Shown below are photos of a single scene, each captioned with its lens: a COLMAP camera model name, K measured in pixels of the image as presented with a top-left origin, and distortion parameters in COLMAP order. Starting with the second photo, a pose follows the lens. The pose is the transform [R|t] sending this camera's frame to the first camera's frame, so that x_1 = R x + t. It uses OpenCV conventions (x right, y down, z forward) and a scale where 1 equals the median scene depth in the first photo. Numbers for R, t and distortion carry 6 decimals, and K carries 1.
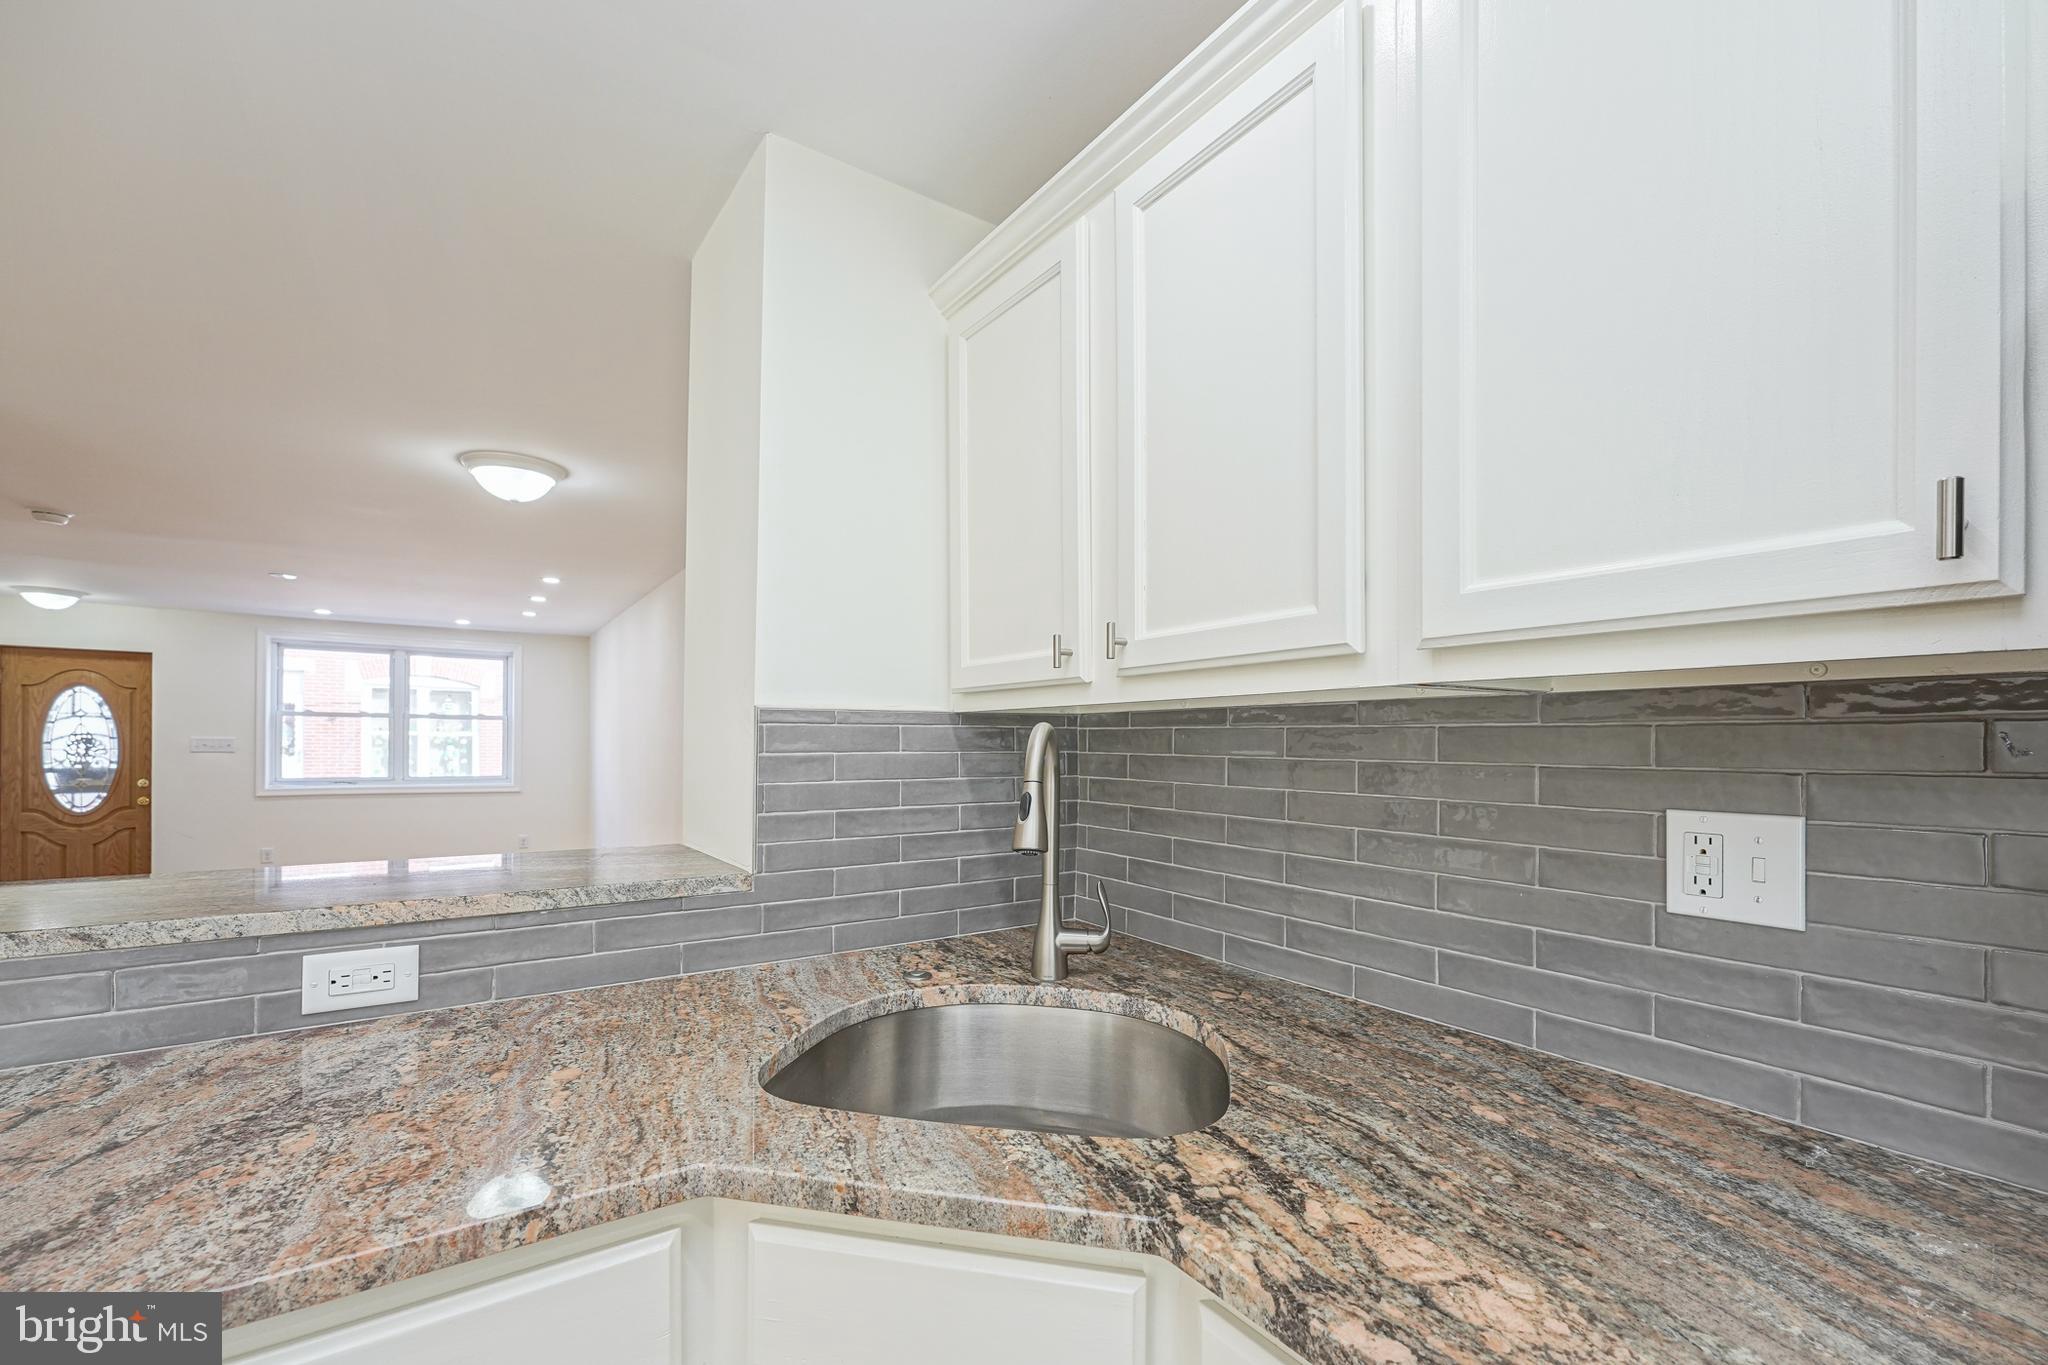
lens RADIAL K [[830.4, 0, 1046.3], [0, 830.4, 746.7], [0, 0, 1]] dist [-0.003257, 0.000166]
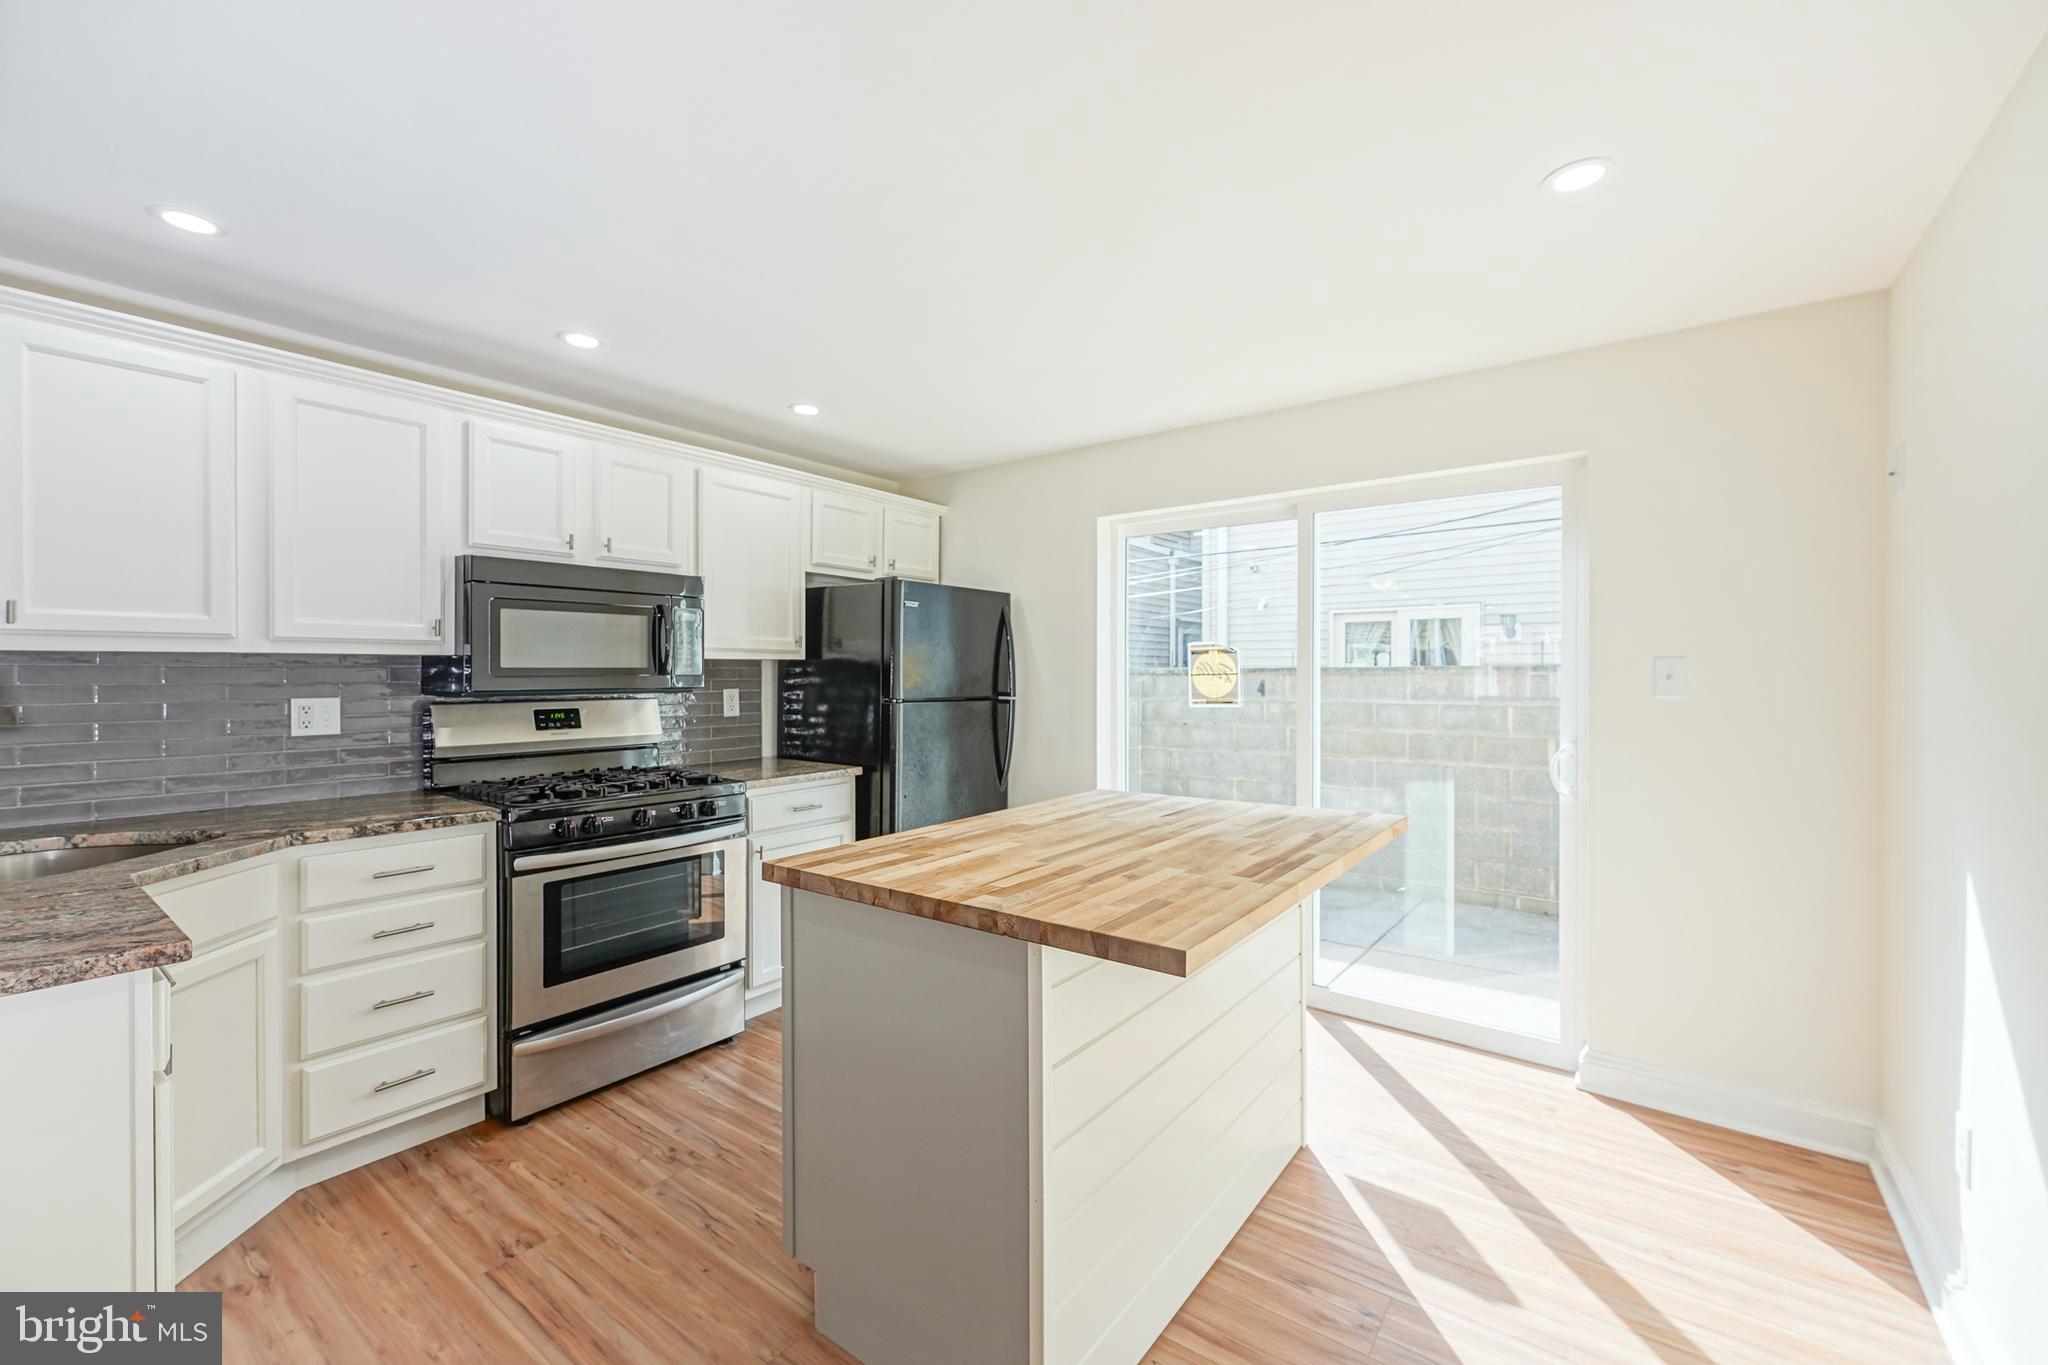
lens RADIAL K [[830.4, 0, 998.9], [0, 830.4, 676.8], [0, 0, 1]] dist [-0.003257, 0.000166]
pose [[-0.272105, -0.010419, 0.962211, -0.372843], [0.003746, 0.999922, 0.011887, -0.002571], [-0.962260, 0.006839, -0.272044, -0.072431]]
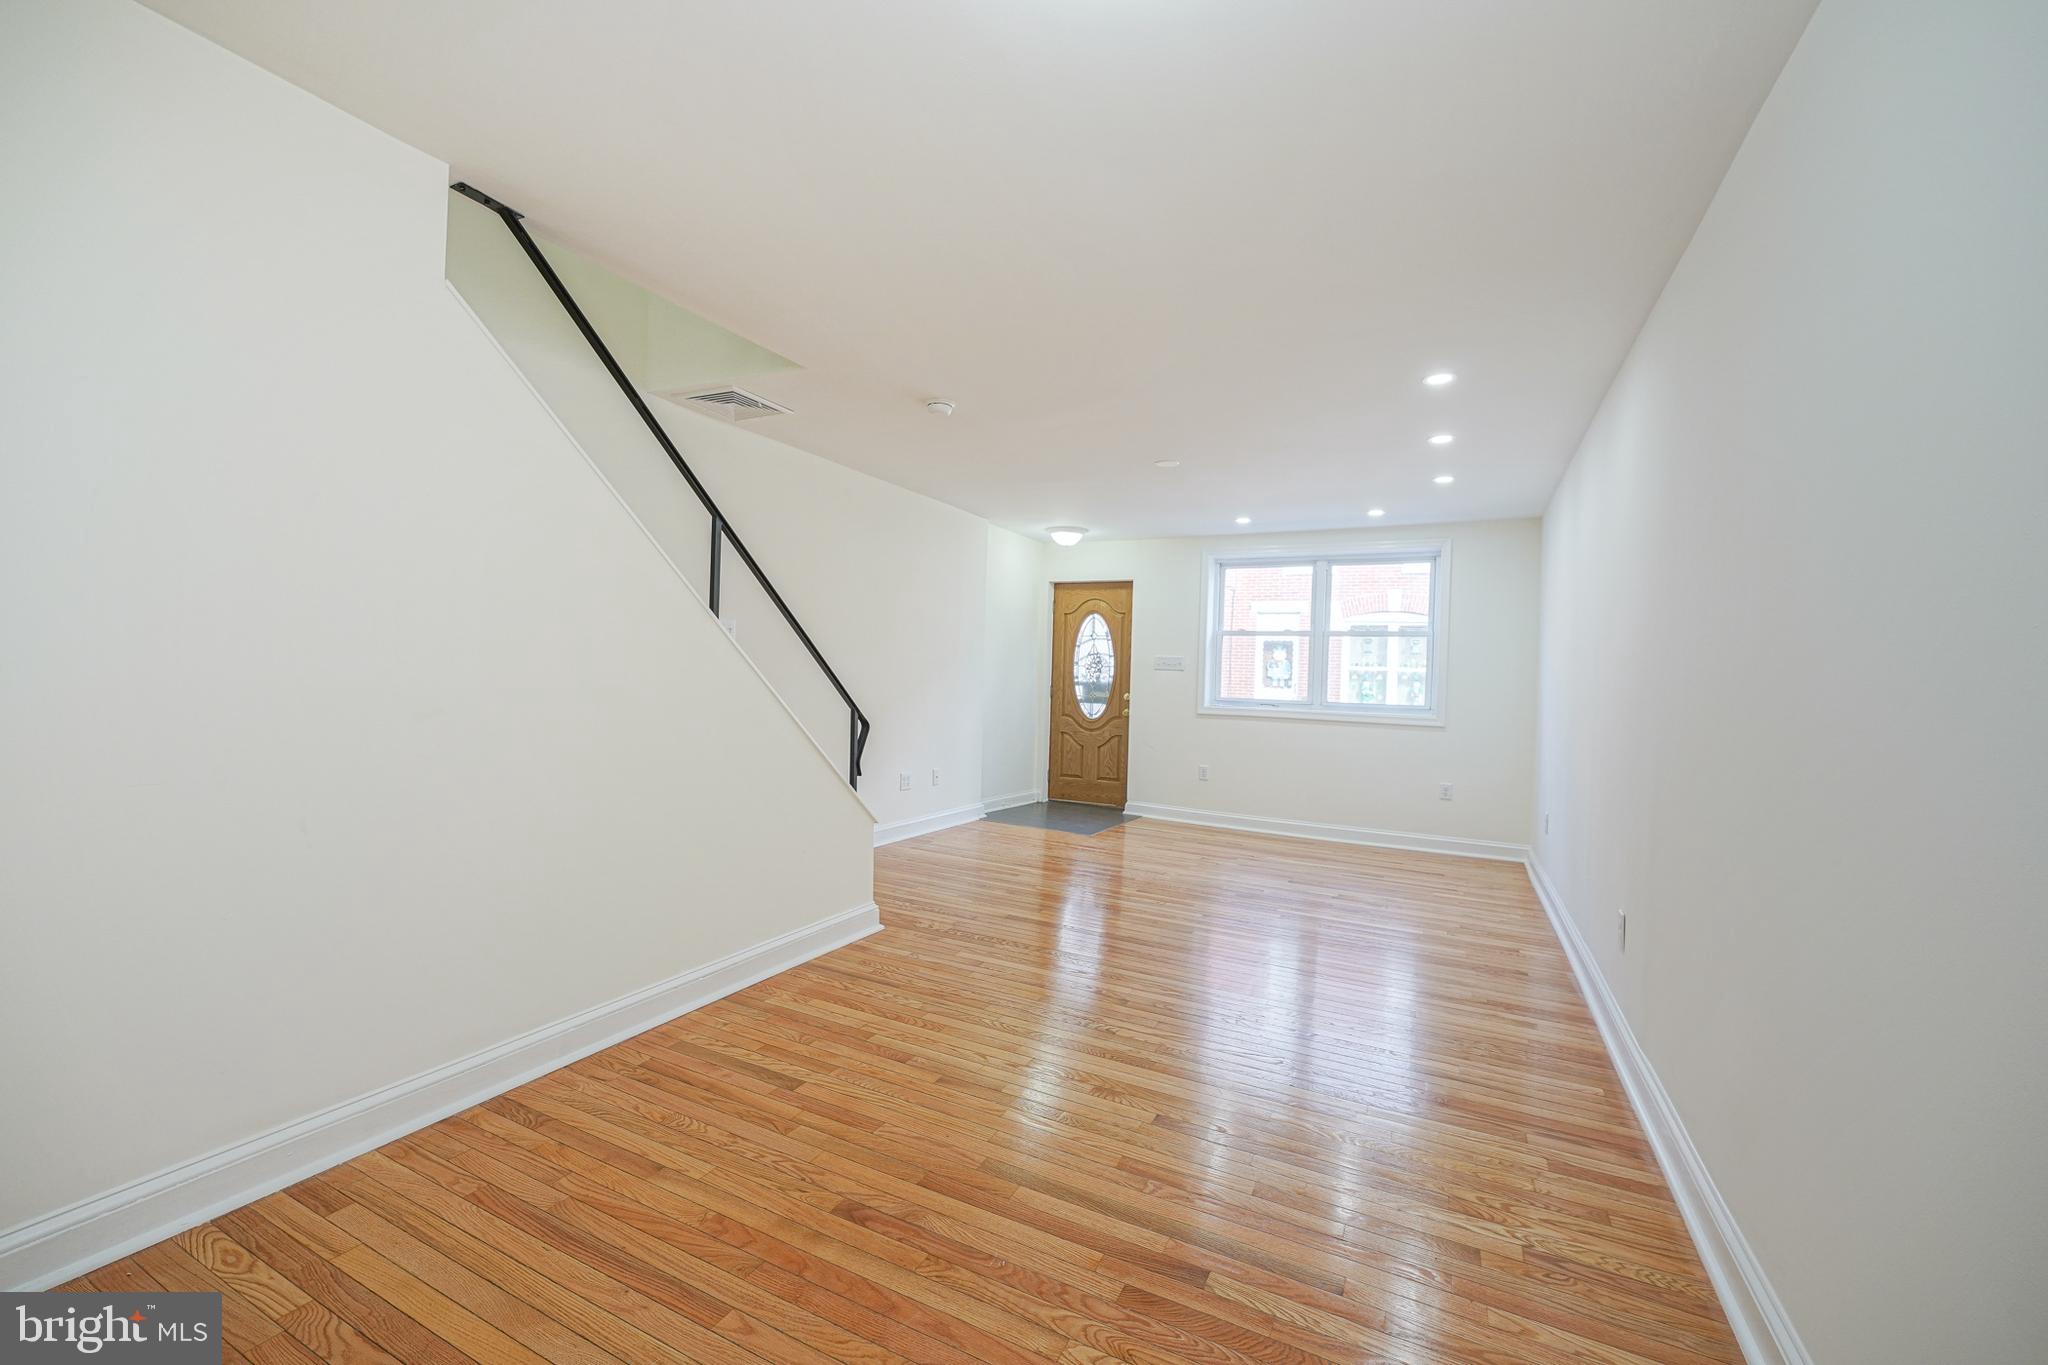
lens RADIAL K [[830.4, 0, 1056.5], [0, 830.4, 692.2], [0, 0, 1]] dist [-0.003257, 0.000166]
pose [[0.483670, 0.022675, -0.874957, -0.163199], [-0.027121, 0.999573, 0.010912, 0.029462], [0.874830, 0.018452, 0.484078, 0.391157]]
